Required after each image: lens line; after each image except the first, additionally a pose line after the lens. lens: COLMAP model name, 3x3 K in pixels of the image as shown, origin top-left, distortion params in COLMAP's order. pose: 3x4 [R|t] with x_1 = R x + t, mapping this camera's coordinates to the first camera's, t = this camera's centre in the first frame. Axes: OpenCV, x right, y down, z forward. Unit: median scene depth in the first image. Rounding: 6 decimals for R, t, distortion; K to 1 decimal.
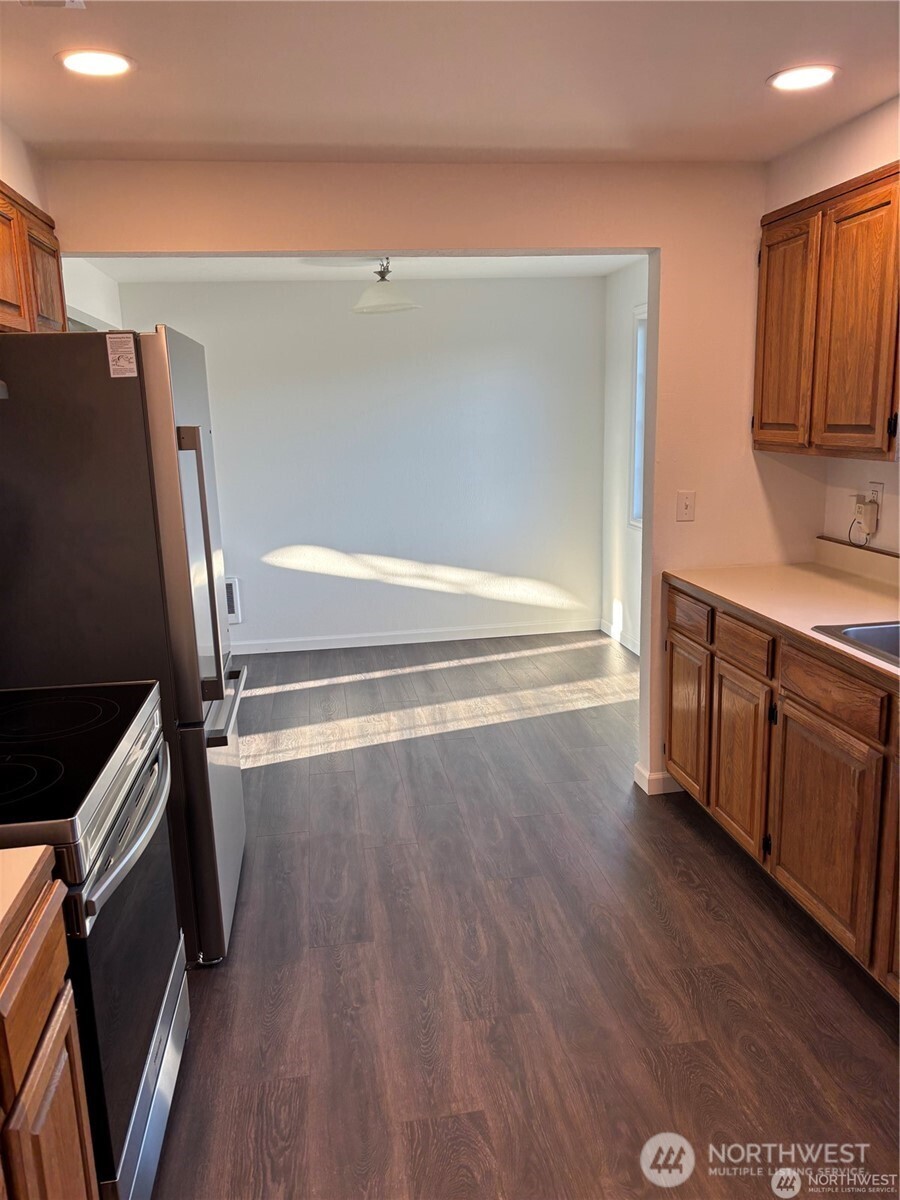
lens RADIAL K [[909.7, 0, 458.4], [0, 909.7, 606.0], [0, 0, 1]] dist [0.073119, -0.006900]
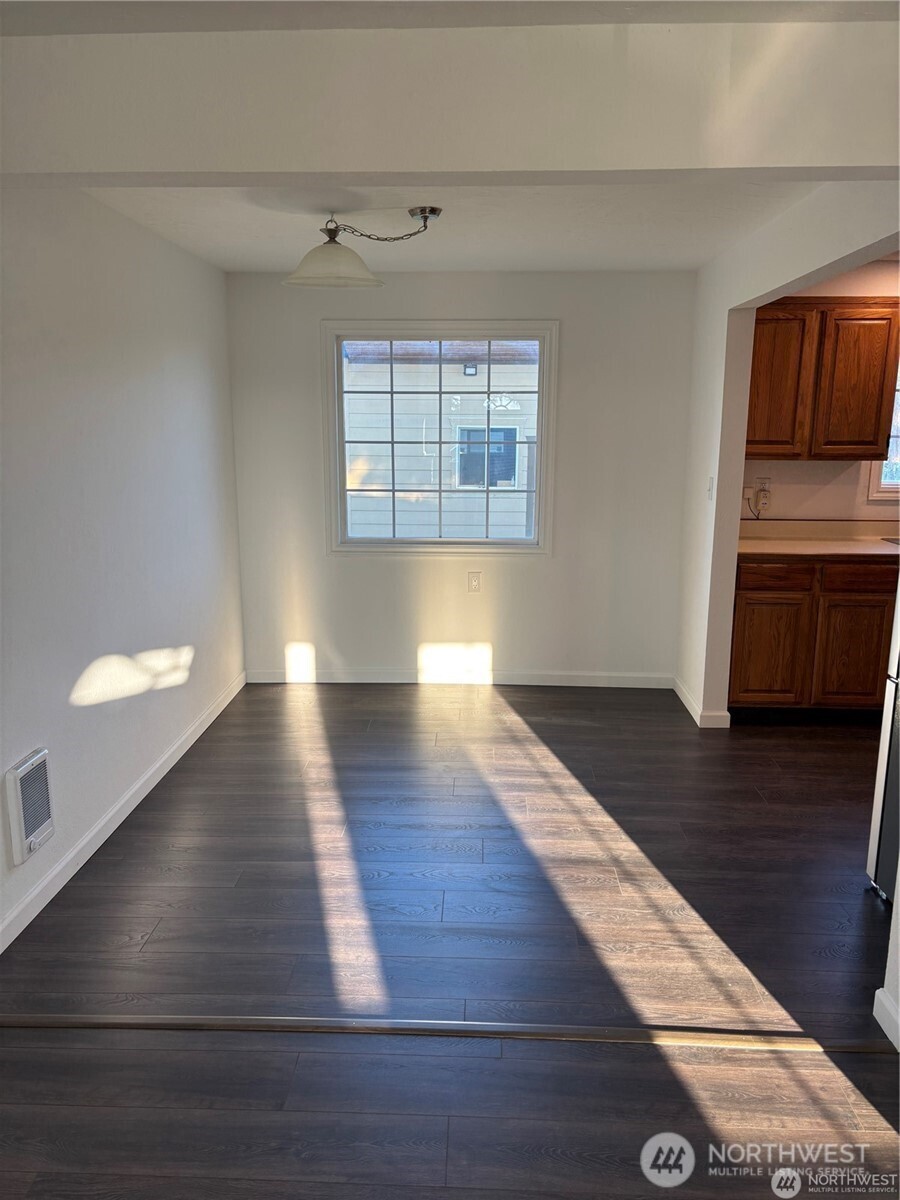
lens RADIAL K [[909.7, 0, 457.9], [0, 909.7, 593.7], [0, 0, 1]] dist [0.073119, -0.006900]
pose [[0.187120, -0.154574, 0.970099, -0.896060], [0.194942, 0.973745, 0.117553, -0.168573], [-0.962800, 0.167117, 0.212340, 0.885058]]
